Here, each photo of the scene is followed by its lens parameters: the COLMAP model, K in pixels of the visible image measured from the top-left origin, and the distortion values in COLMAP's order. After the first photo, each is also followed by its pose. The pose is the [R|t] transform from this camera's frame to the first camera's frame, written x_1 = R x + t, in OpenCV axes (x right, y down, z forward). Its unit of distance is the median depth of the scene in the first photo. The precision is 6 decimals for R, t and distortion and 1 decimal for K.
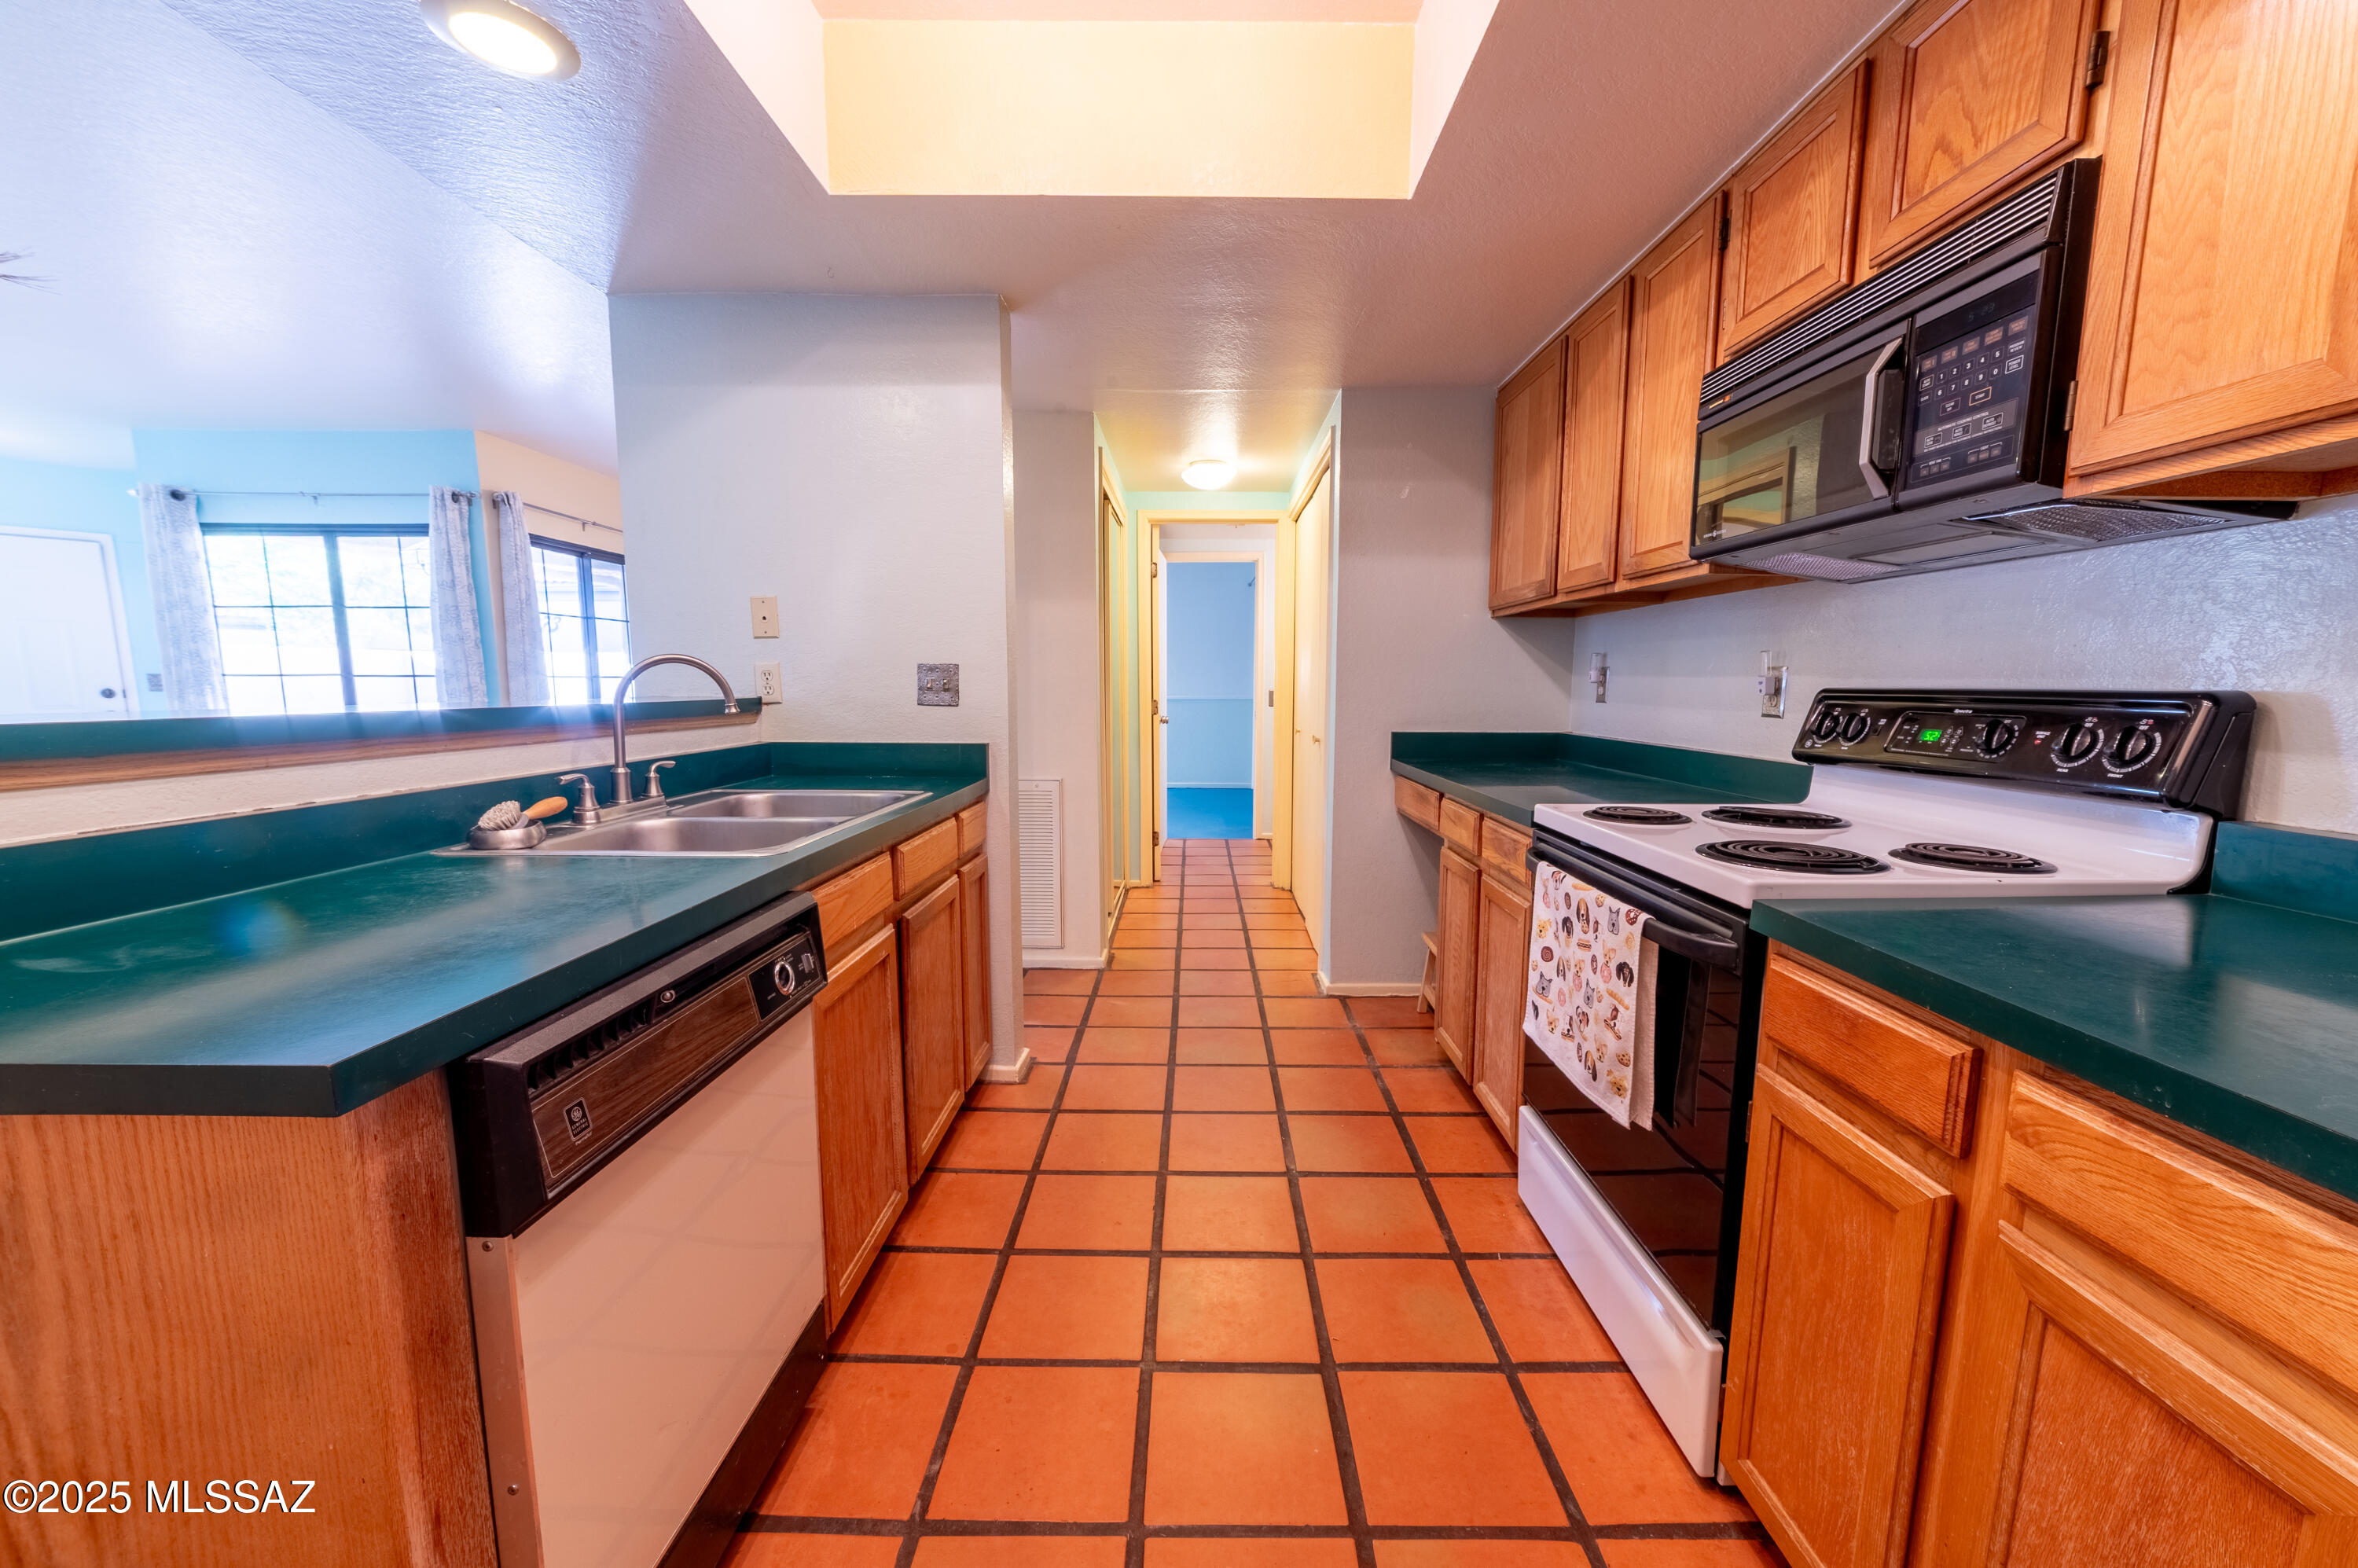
lens RADIAL K [[919.5, 0, 1230.6], [0, 919.5, 812.8], [0, 0, 1]] dist [-0.005373, 0.000962]
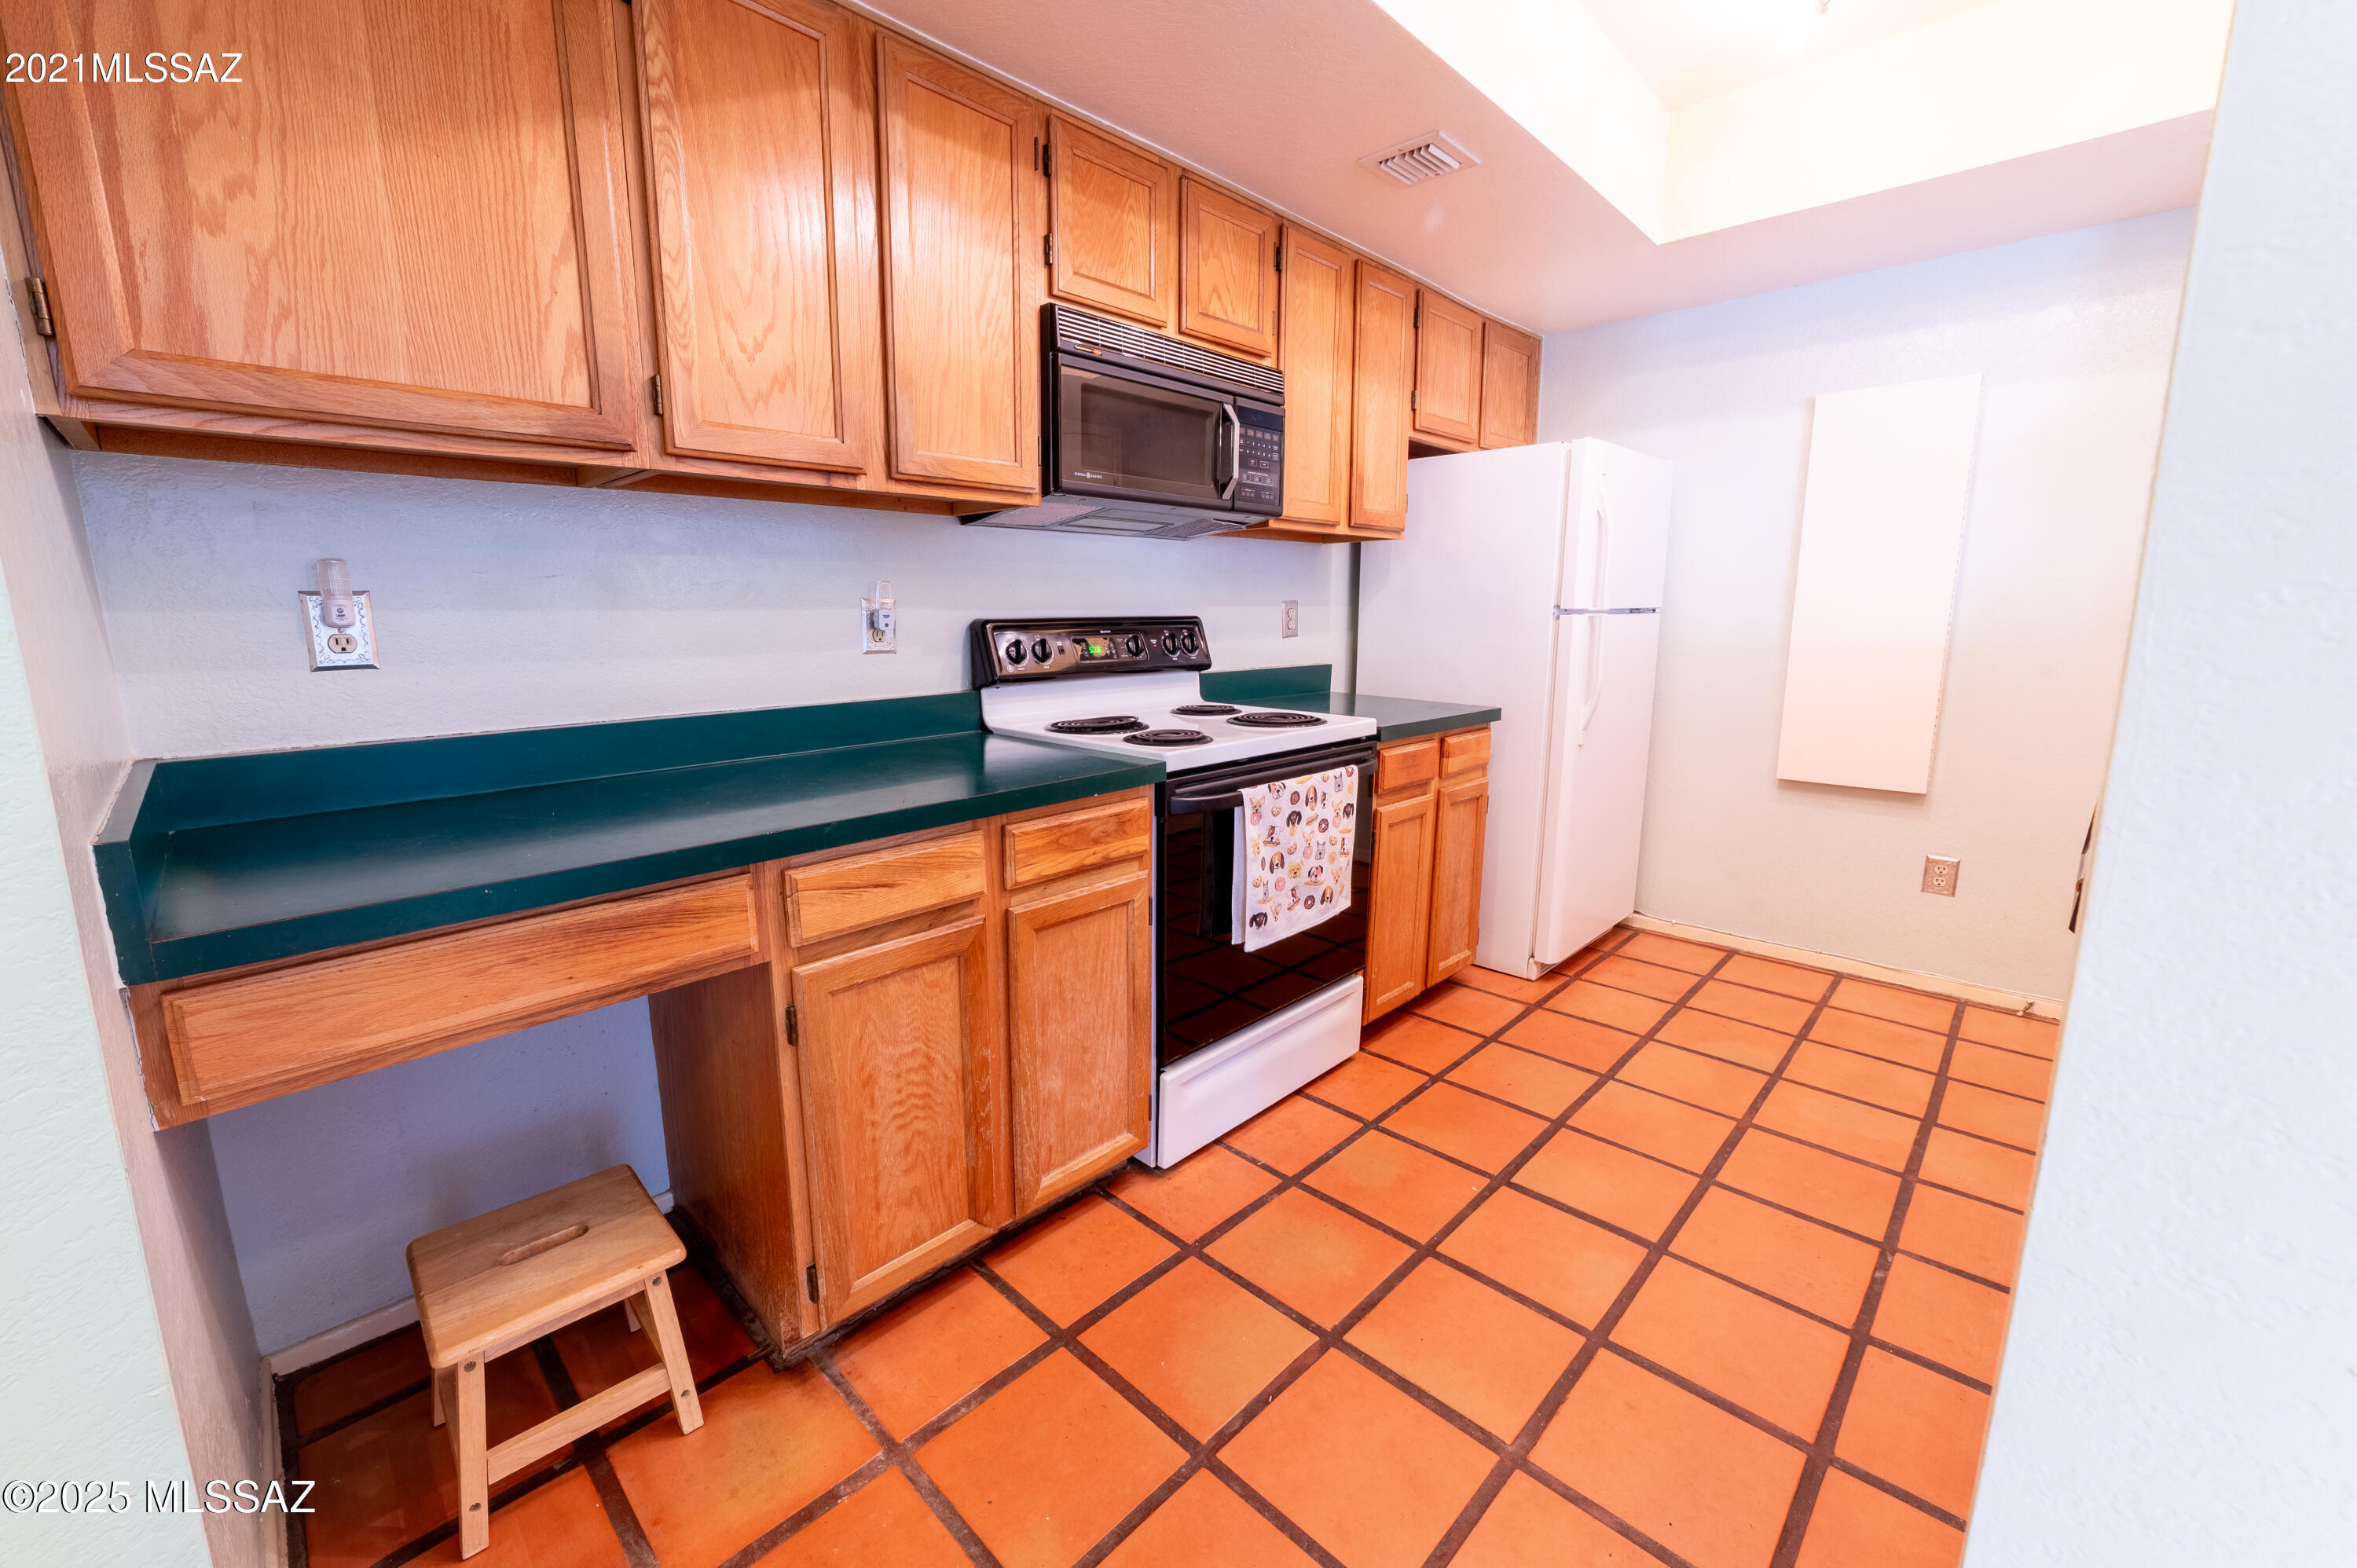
lens RADIAL K [[942.4, 0, 1120.9], [0, 942.4, 774.9], [0, 0, 1]] dist [-0.015364, 0.000148]
pose [[-0.672462, -0.135282, 0.727663, -0.390995], [0.098765, 0.957959, 0.269369, -0.301620], [-0.733512, 0.253008, -0.630830, 2.026552]]
